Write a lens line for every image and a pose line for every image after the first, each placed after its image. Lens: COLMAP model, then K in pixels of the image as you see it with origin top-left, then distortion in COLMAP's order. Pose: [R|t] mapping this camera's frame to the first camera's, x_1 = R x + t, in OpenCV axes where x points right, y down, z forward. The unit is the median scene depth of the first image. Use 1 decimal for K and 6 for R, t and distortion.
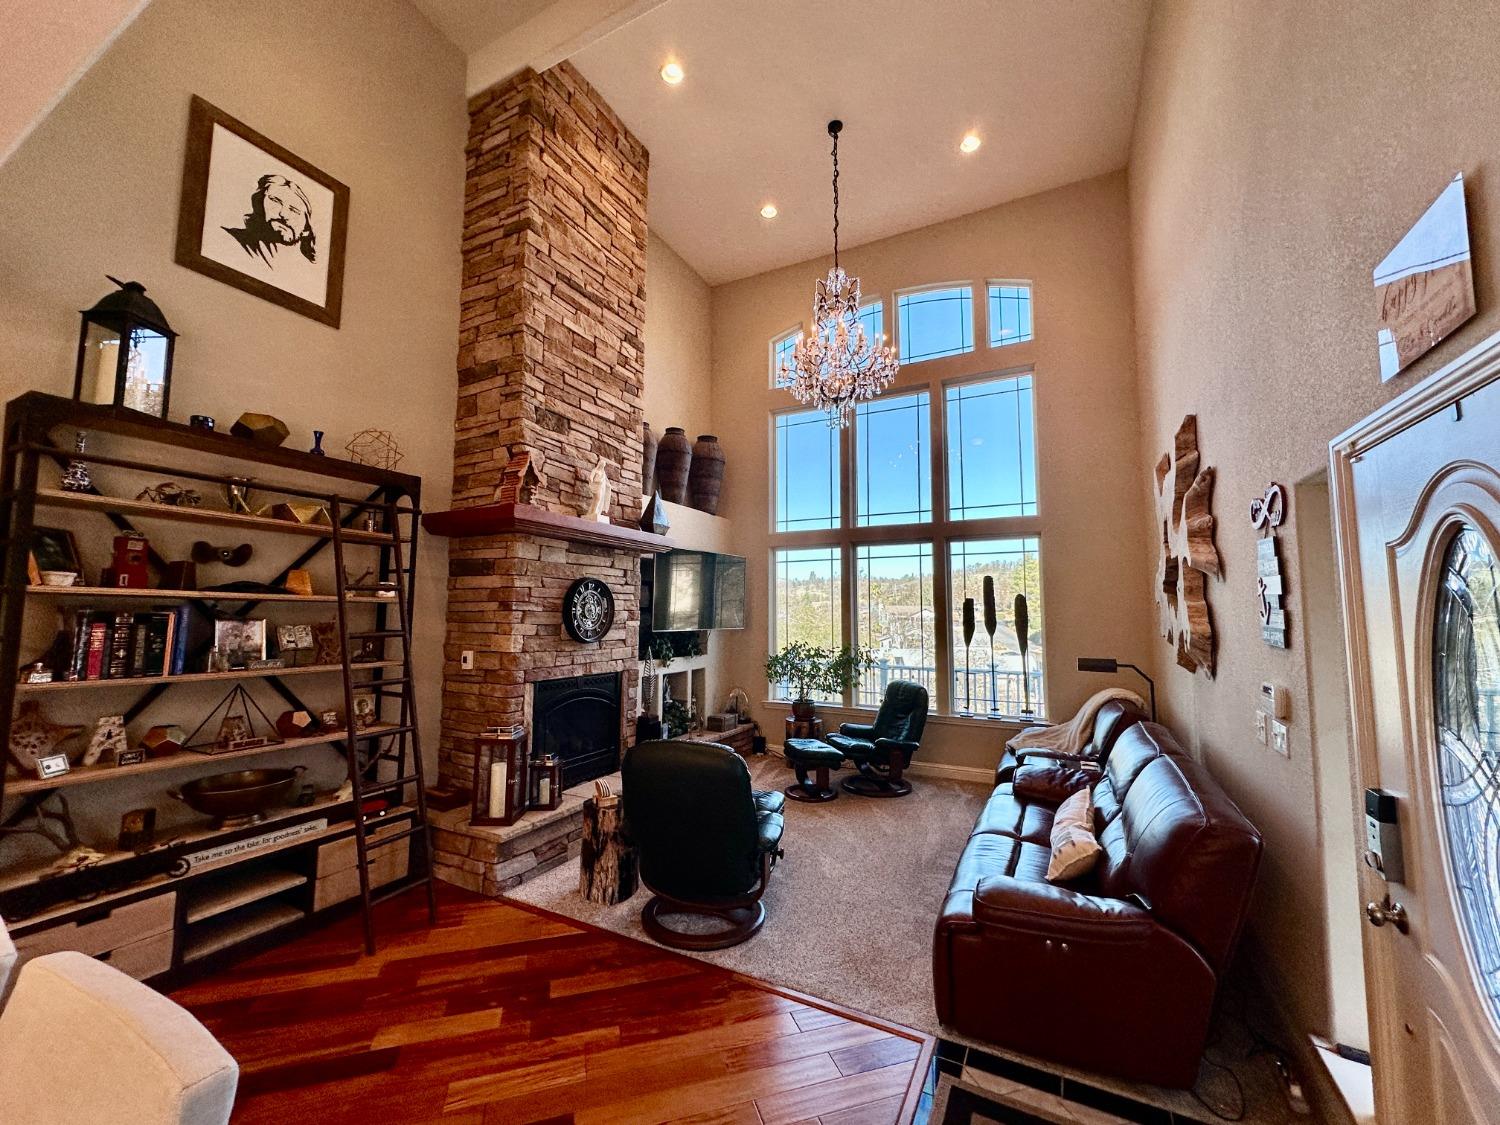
lens RADIAL K [[597.6, 0, 748.8], [0, 597.6, 565.4], [0, 0, 1]] dist [-0.001009, -0.000007]
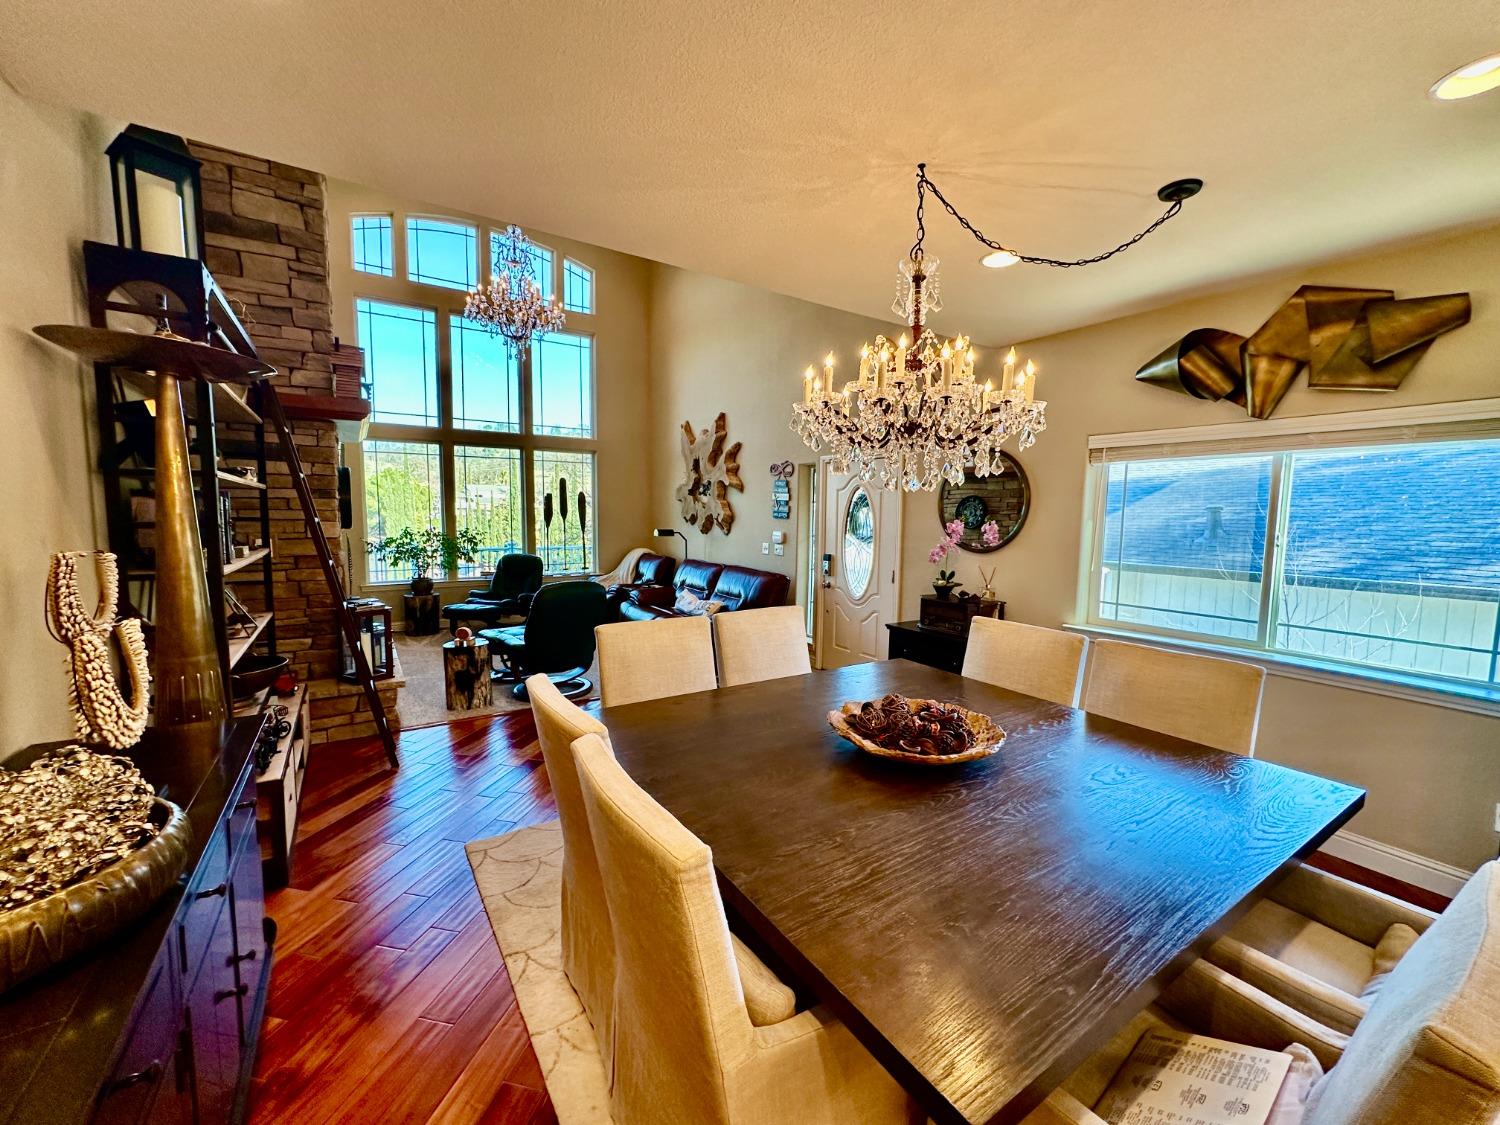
lens RADIAL K [[597.6, 0, 756.6], [0, 597.6, 567.5], [0, 0, 1]] dist [-0.001009, -0.000007]
pose [[0.490298, -0.078626, 0.868001, -0.611416], [-0.082818, 0.987213, 0.136205, -0.004472], [-0.867611, -0.138667, 0.477517, -0.109677]]
